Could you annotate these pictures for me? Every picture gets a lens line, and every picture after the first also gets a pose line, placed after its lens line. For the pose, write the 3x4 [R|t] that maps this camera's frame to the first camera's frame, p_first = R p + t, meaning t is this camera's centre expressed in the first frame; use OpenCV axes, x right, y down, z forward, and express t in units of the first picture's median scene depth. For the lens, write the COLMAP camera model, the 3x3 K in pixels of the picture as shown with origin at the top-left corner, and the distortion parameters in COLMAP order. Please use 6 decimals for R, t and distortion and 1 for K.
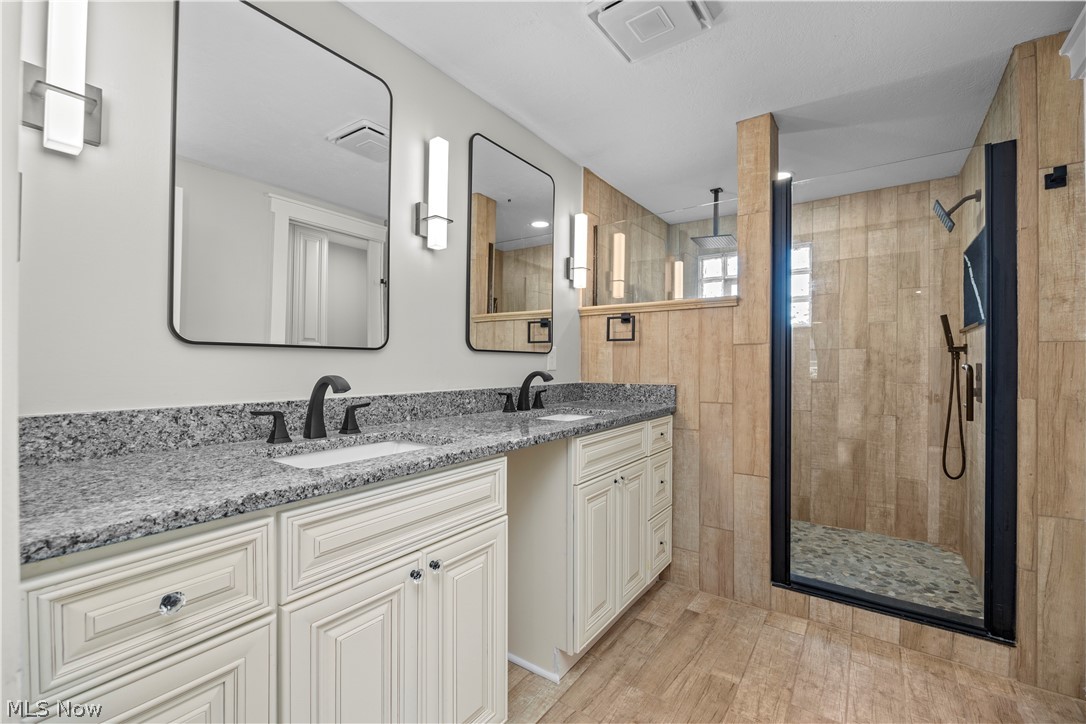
lens RADIAL K [[461.4, 0, 551.1], [0, 461.4, 365.2], [0, 0, 1]] dist [-0.004980, -0.000192]
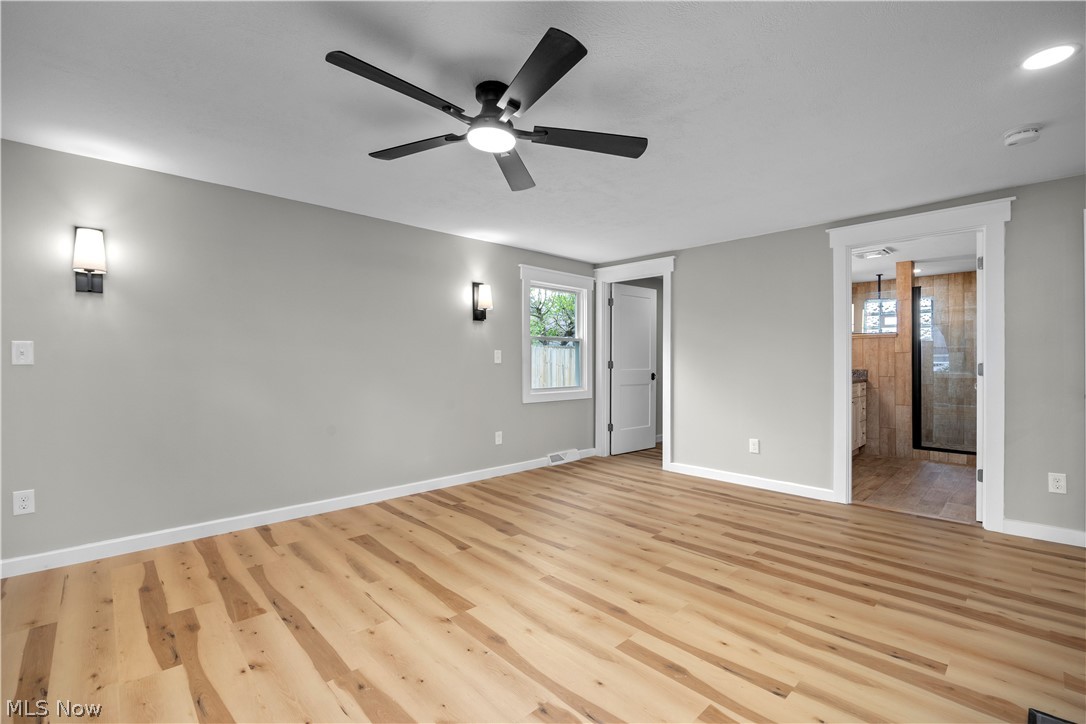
lens RADIAL K [[479.1, 0, 545.5], [0, 479.1, 360.3], [0, 0, 1]] dist [-0.018410, 0.002424]
pose [[0.982137, -0.006394, -0.188057, -0.930138], [0.005819, 0.999977, -0.003611, -0.005066], [0.188075, 0.002453, 0.982152, -1.780620]]
